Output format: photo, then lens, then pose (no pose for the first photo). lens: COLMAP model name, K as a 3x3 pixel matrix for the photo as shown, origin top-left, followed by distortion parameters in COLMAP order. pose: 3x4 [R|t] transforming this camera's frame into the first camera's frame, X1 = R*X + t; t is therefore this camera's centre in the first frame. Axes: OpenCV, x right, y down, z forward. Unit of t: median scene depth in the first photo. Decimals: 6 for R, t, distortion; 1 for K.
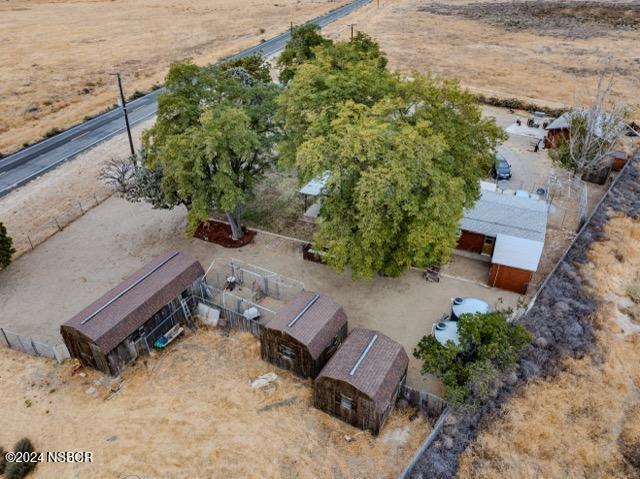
lens RADIAL K [[450.4, 0, 320.0], [0, 450.4, 239.5], [0, 0, 1]] dist [-0.038014, 0.002294]
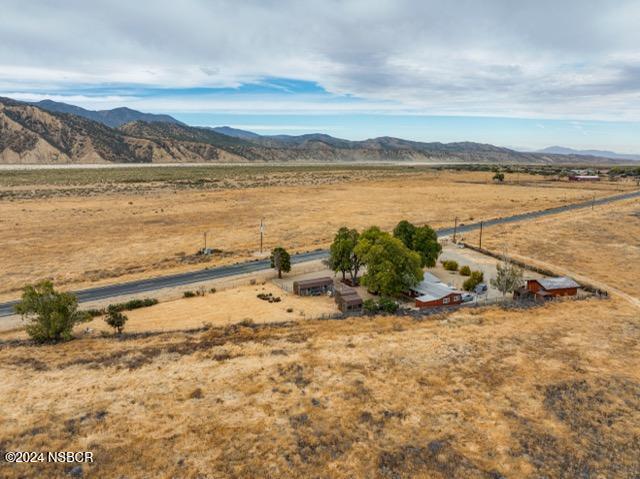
lens RADIAL K [[446.6, 0, 318.7], [0, 446.6, 258.0], [0, 0, 1]] dist [-0.032557, -0.000482]
pose [[0.814847, 0.144983, -0.561252, 1.286360], [-0.316832, 0.922191, -0.221768, 0.572032], [0.485430, 0.358530, 0.797380, -1.537833]]
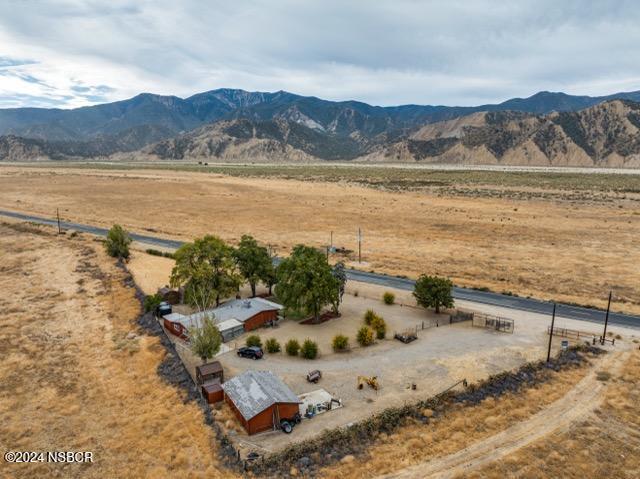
lens RADIAL K [[450.4, 0, 320.0], [0, 450.4, 239.5], [0, 0, 1]] dist [-0.038014, 0.002294]
pose [[-0.337160, 0.181143, -0.923856, 2.255790], [-0.492929, 0.802087, 0.337161, -1.494439], [0.802088, 0.569072, -0.181141, 1.713838]]
